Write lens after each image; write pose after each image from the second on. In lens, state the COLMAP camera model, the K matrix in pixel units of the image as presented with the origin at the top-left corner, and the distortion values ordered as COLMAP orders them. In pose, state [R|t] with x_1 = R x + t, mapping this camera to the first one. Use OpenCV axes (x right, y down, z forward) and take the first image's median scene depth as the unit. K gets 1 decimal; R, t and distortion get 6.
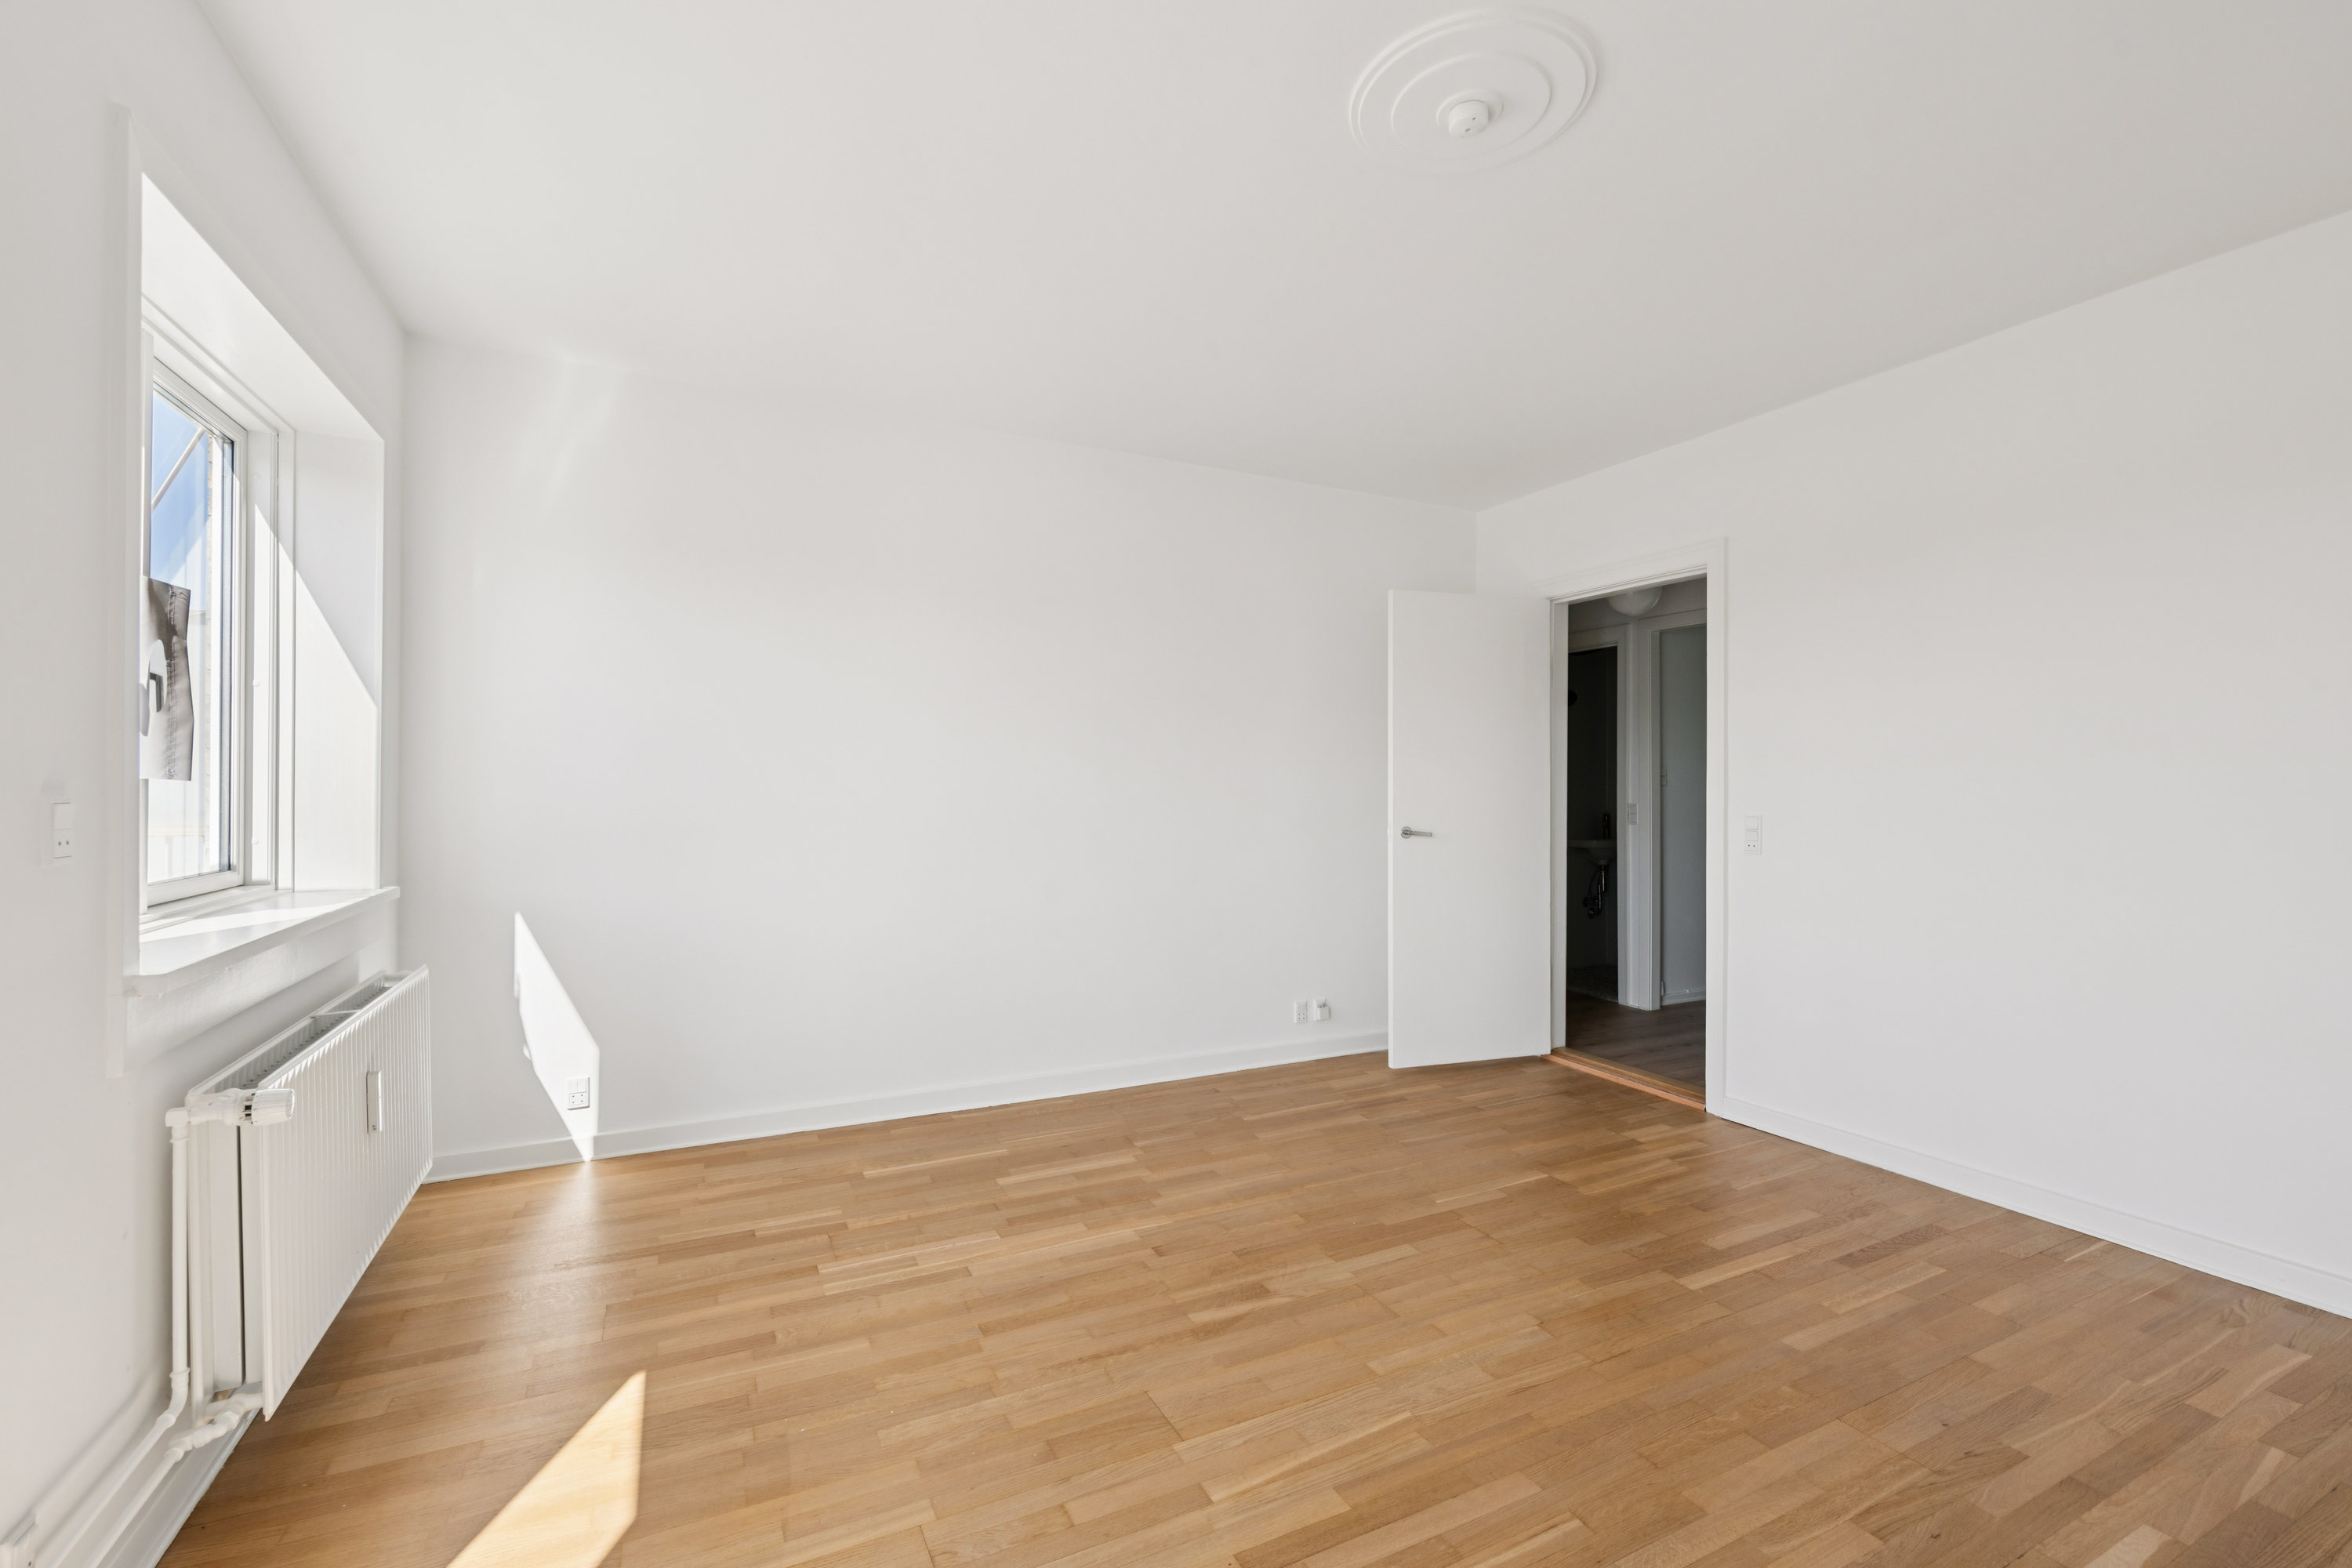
lens RADIAL K [[986.9, 0, 1176.0], [0, 986.9, 784.0], [0, 0, 1]] dist [0.000206, -0.000012]
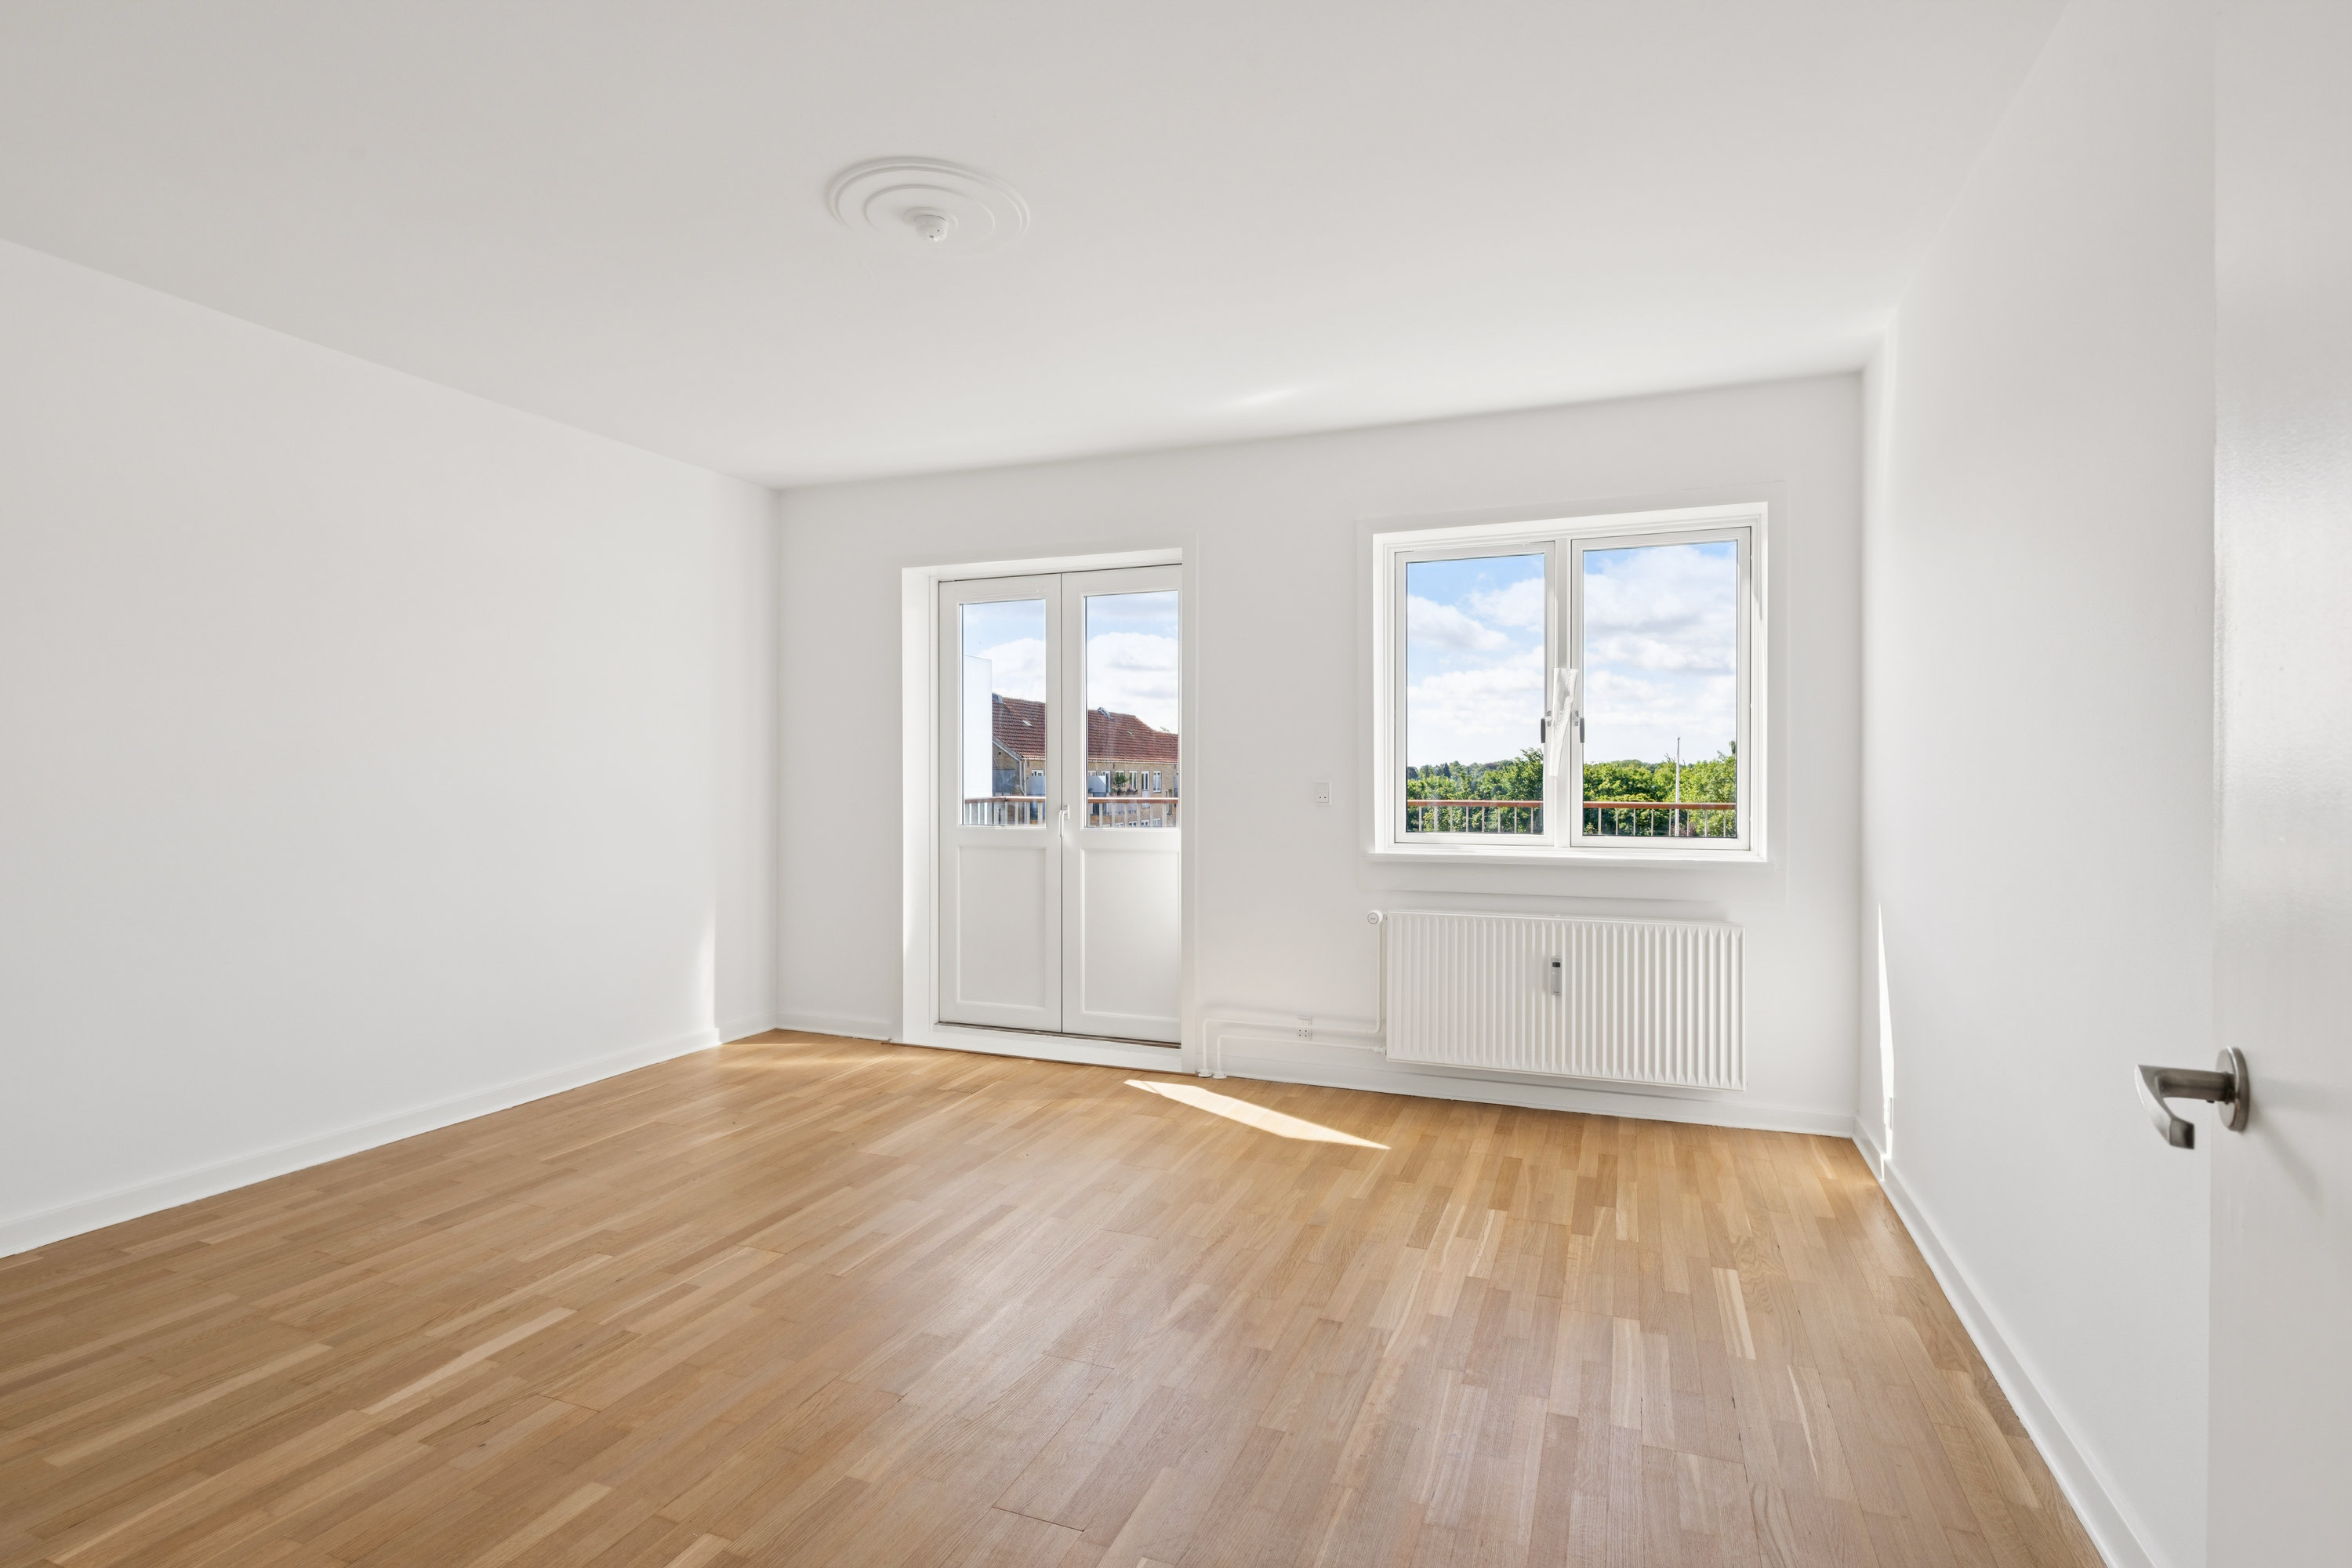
lens RADIAL K [[1197.1, 0, 1176.0], [0, 1197.1, 784.0], [0, 0, 1]] dist [0.030538, 0.000273]
pose [[-0.744379, 0.001997, -0.667754, 0.819545], [-0.003145, 0.999974, 0.006497, 0.005080], [0.667750, 0.006937, -0.744354, 1.780933]]
